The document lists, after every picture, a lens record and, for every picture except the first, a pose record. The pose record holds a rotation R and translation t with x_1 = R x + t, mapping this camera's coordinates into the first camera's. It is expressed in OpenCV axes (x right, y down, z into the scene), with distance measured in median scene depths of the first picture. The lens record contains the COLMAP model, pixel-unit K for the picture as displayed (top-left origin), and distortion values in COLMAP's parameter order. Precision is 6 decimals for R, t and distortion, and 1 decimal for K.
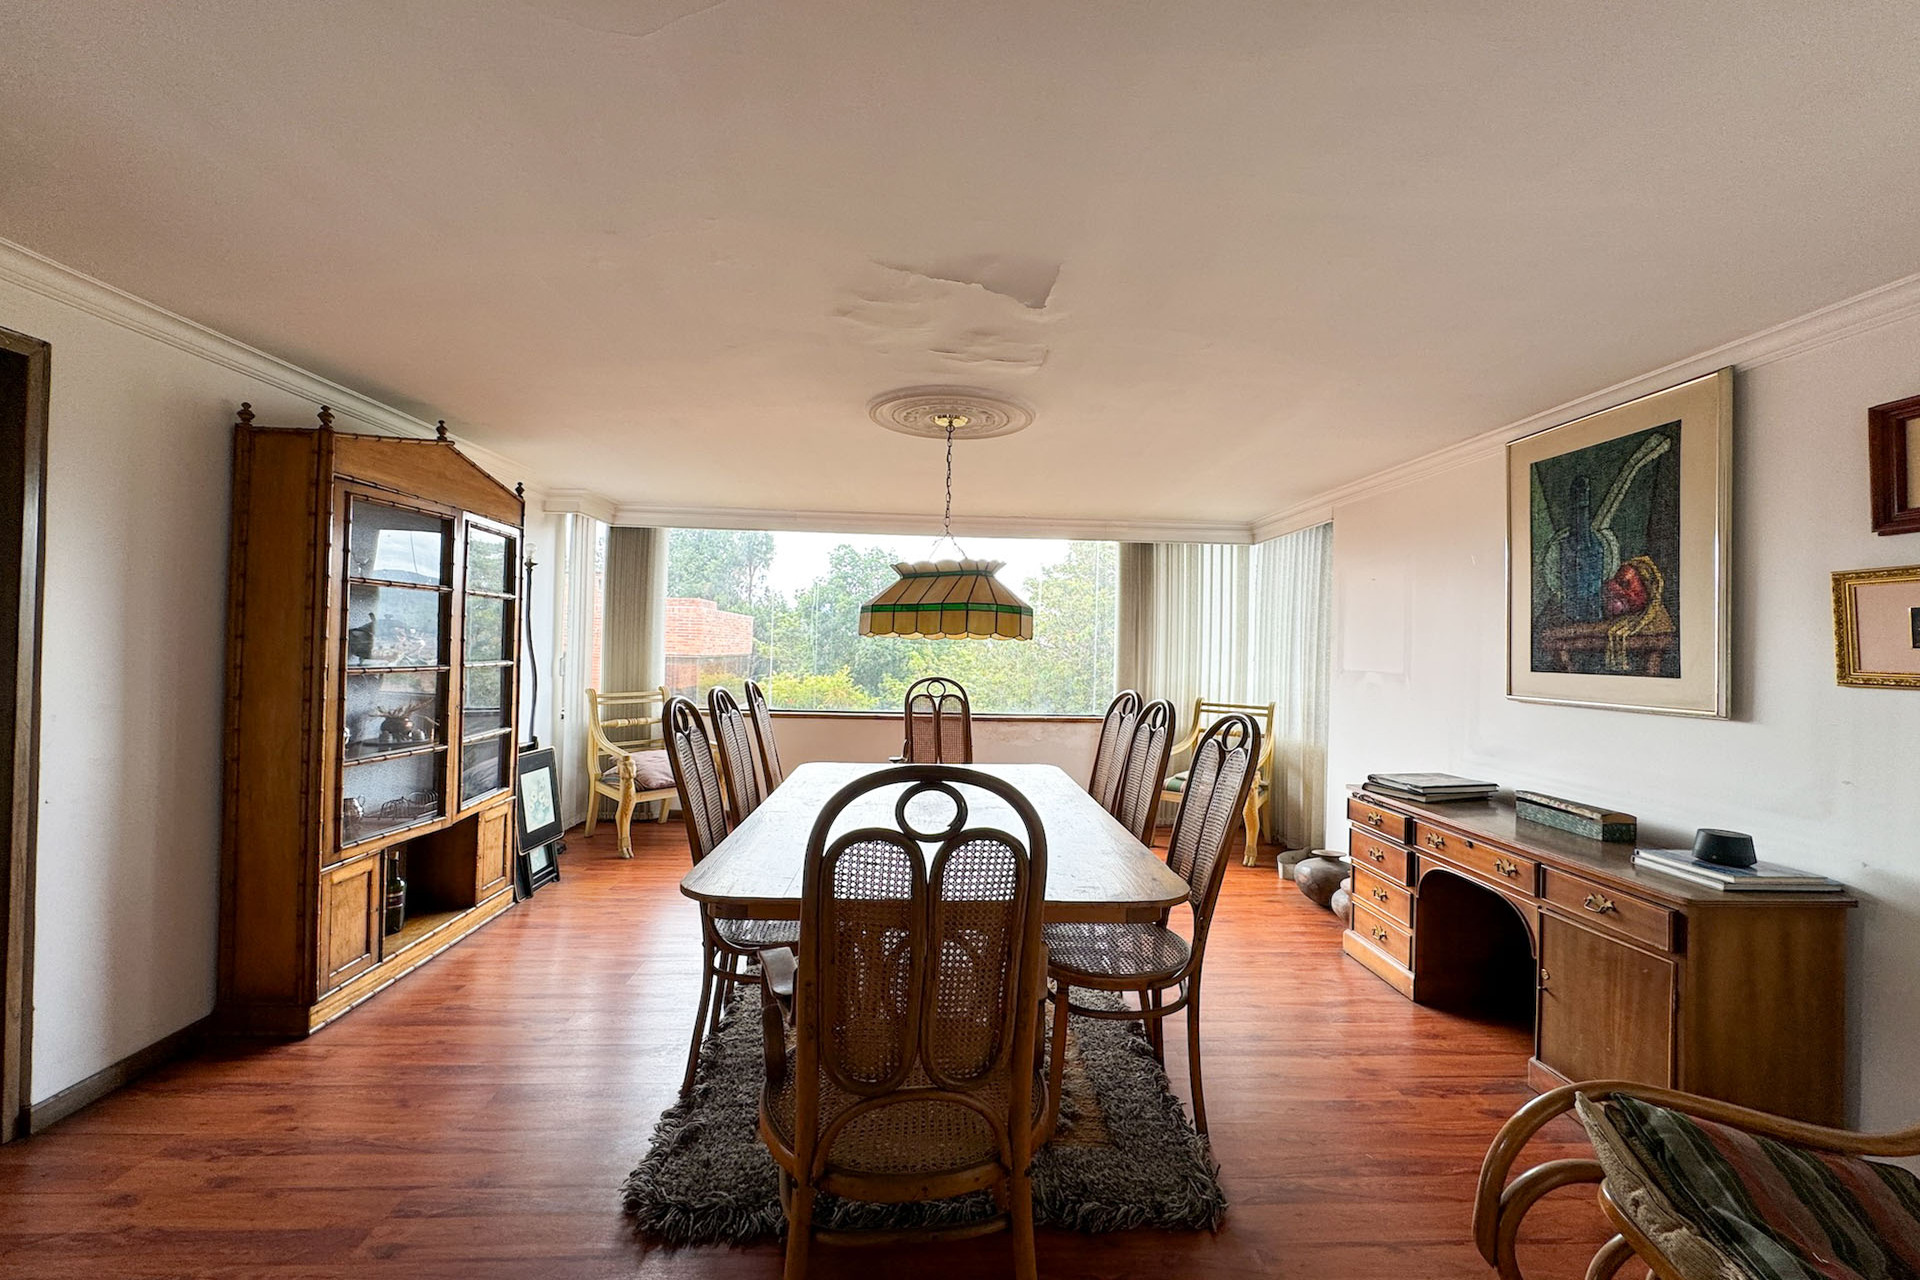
lens RADIAL K [[768.2, 0, 971.2], [0, 768.2, 639.6], [0, 0, 1]] dist [0.000785, -0.000096]
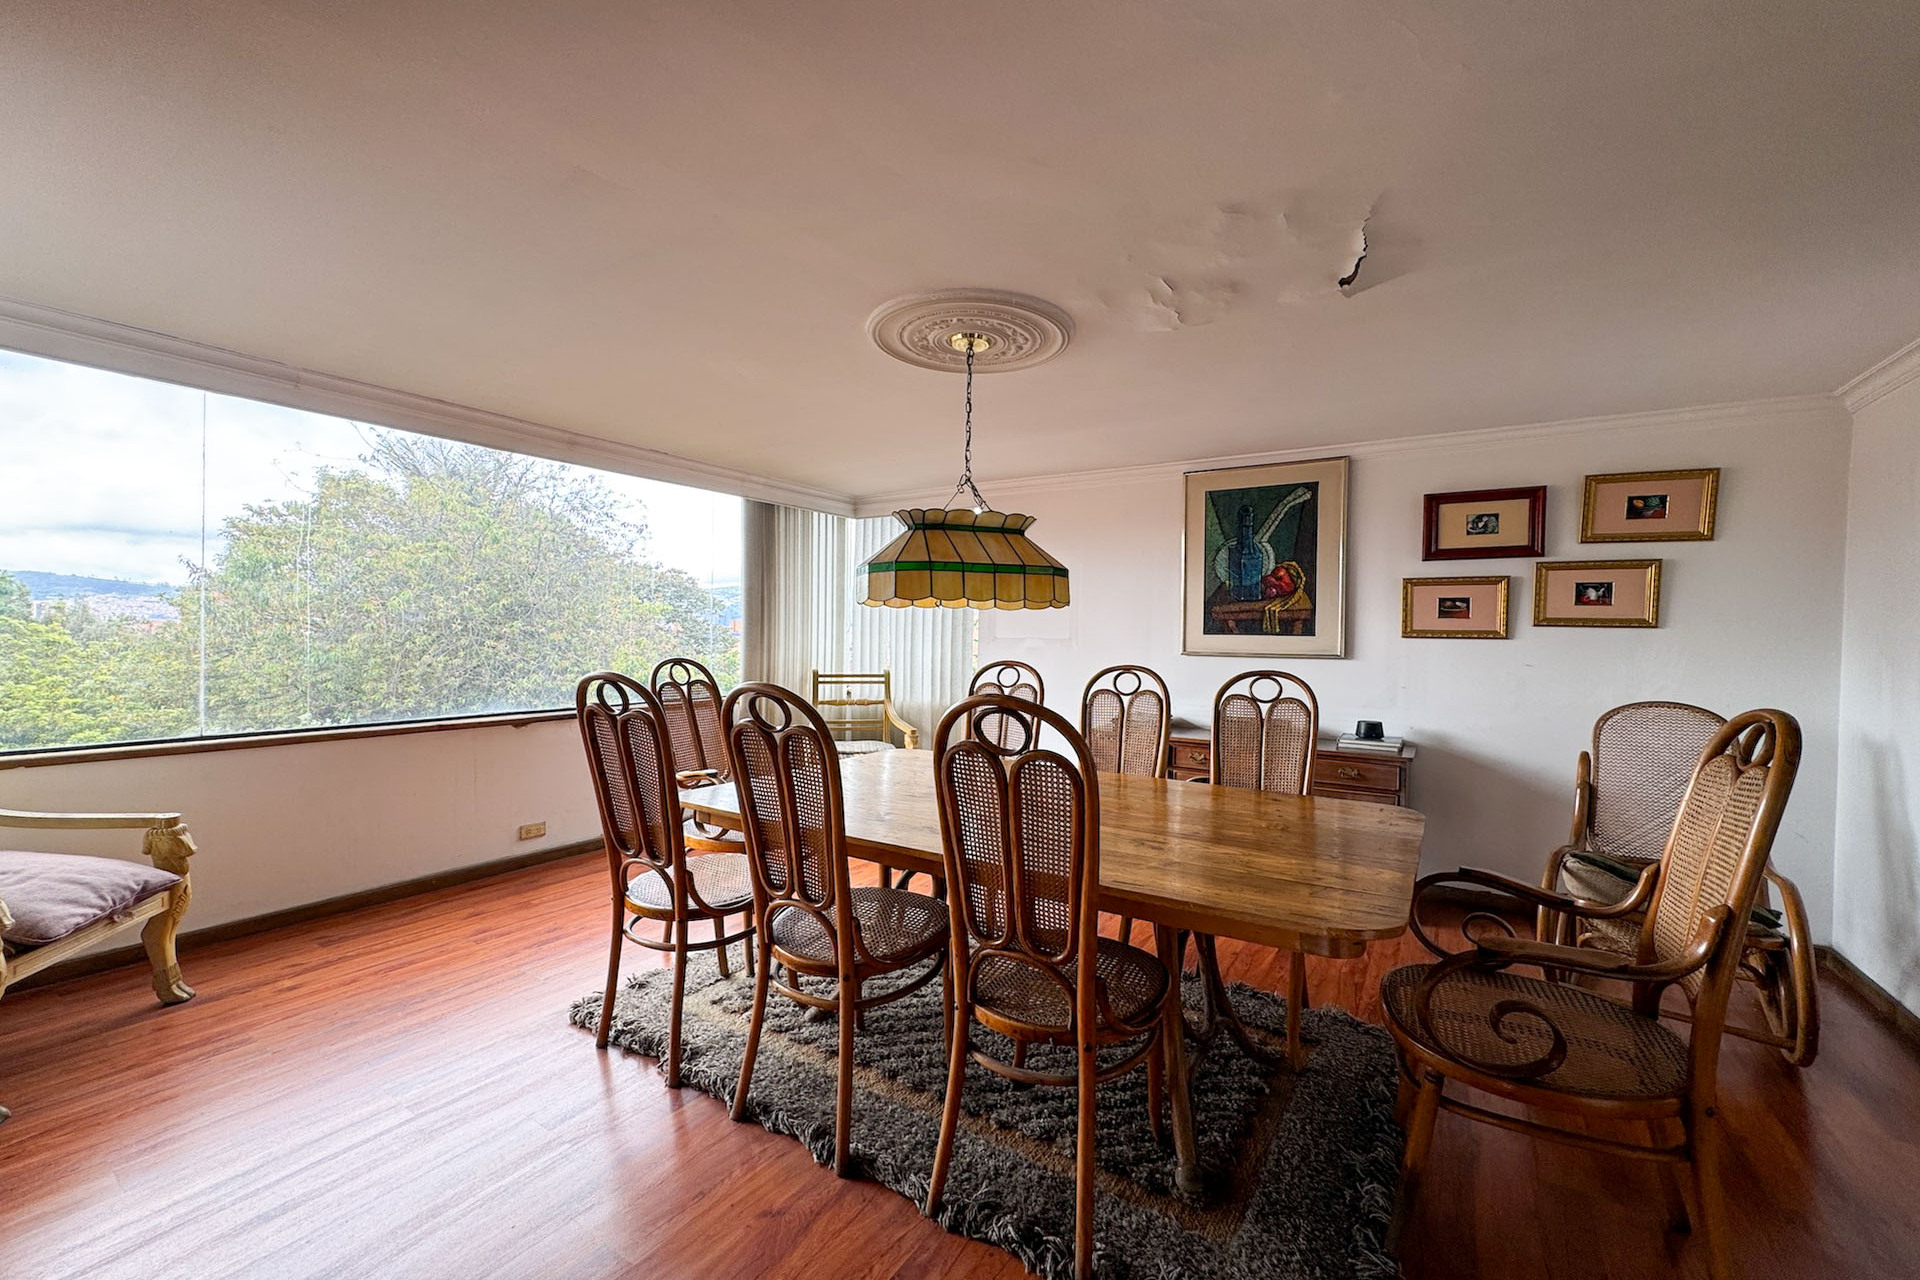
lens RADIAL K [[768.2, 0, 971.2], [0, 768.2, 639.6], [0, 0, 1]] dist [0.000785, -0.000096]
pose [[0.575217, -0.020286, 0.817749, -0.805013], [-0.007493, 0.999520, 0.030066, 0.012047], [-0.817967, -0.023422, 0.574789, 0.589703]]
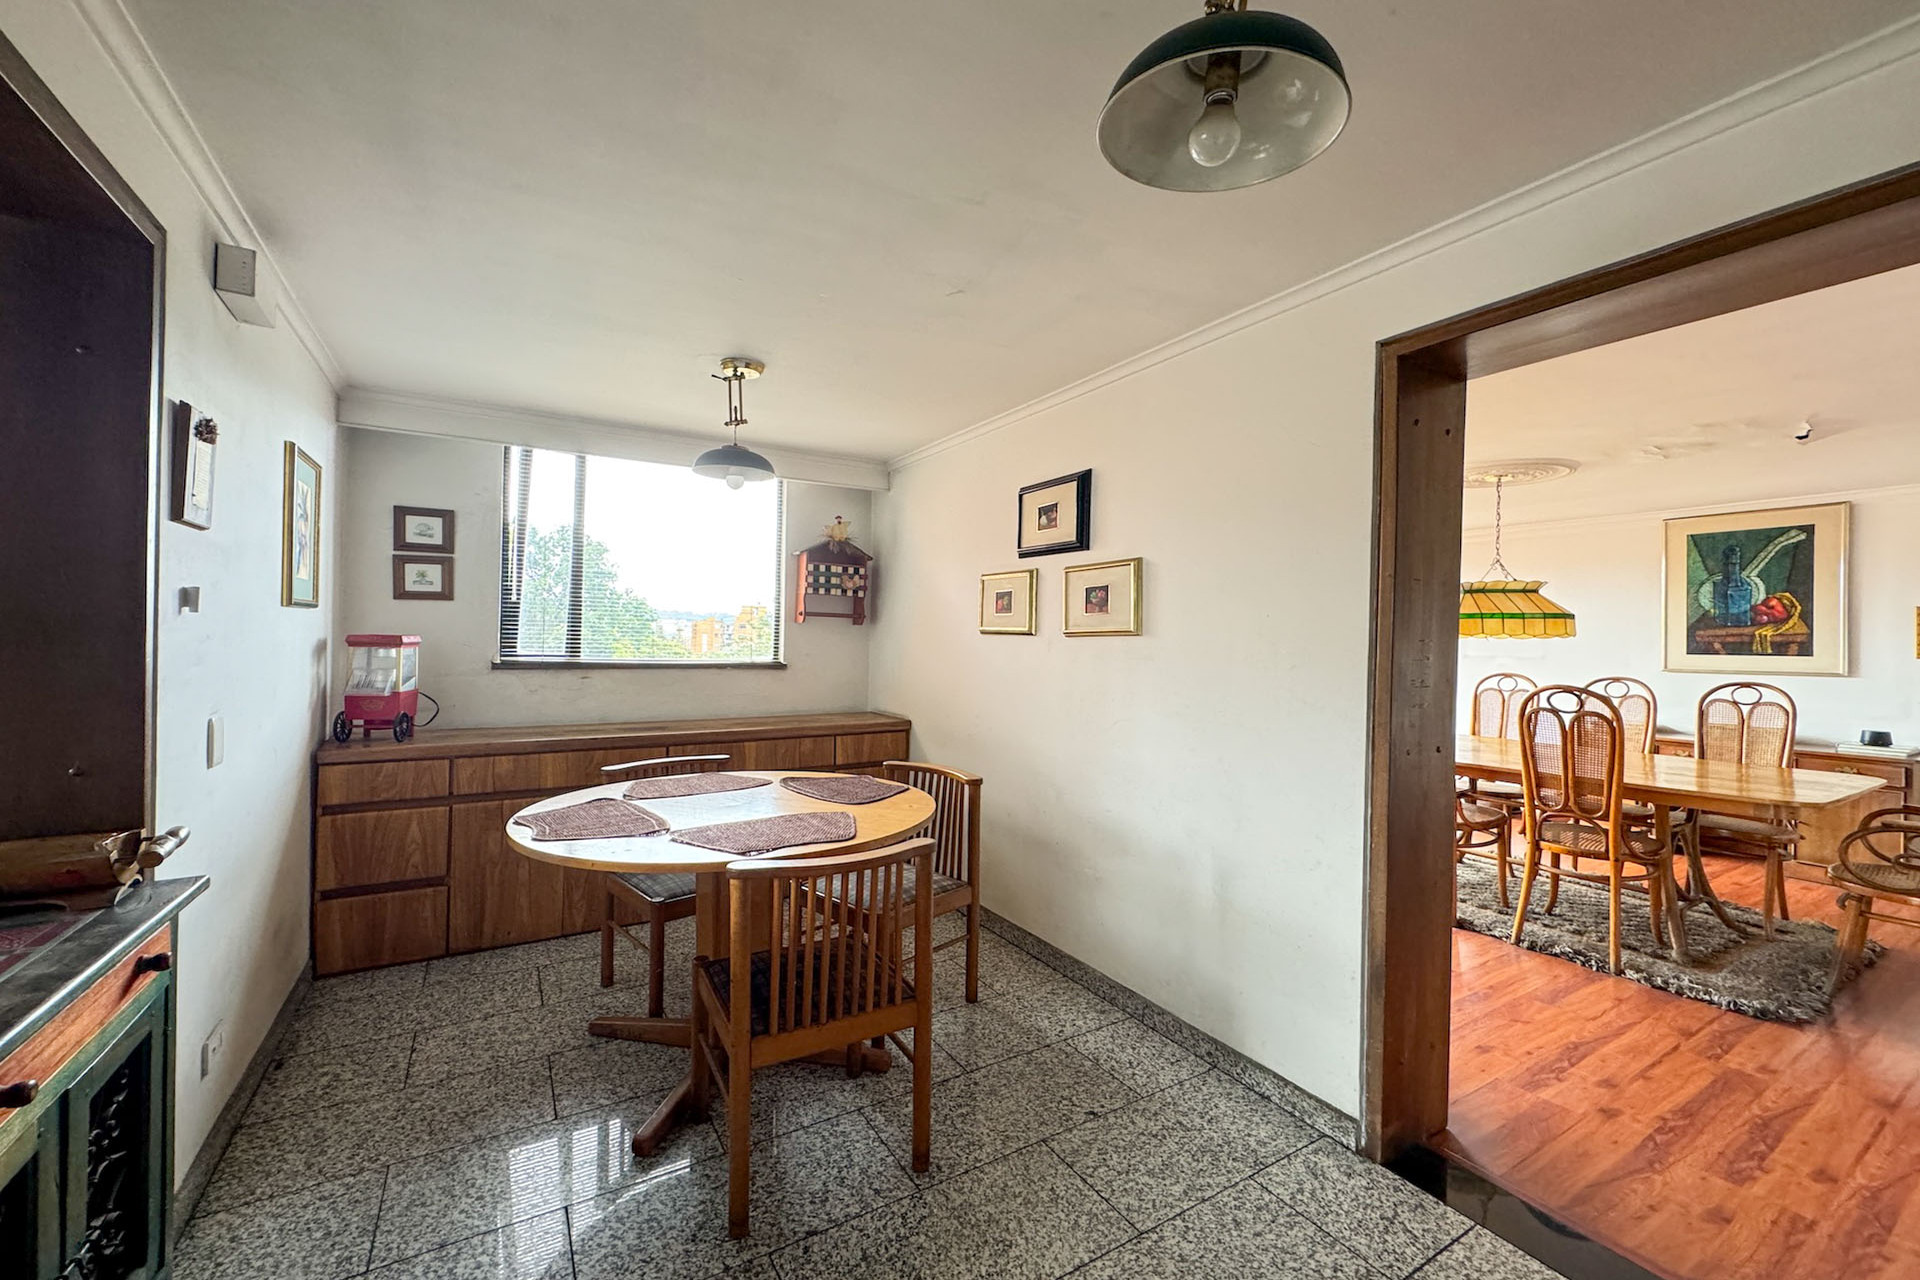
lens RADIAL K [[762.3, 0, 959.7], [0, 762.3, 636.3], [0, 0, 1]] dist [-0.002355, -0.000434]
pose [[0.881450, -0.004378, 0.472257, -1.721339], [-0.000304, 0.999952, 0.009837, -0.018290], [-0.472278, -0.008815, 0.881406, 0.295149]]
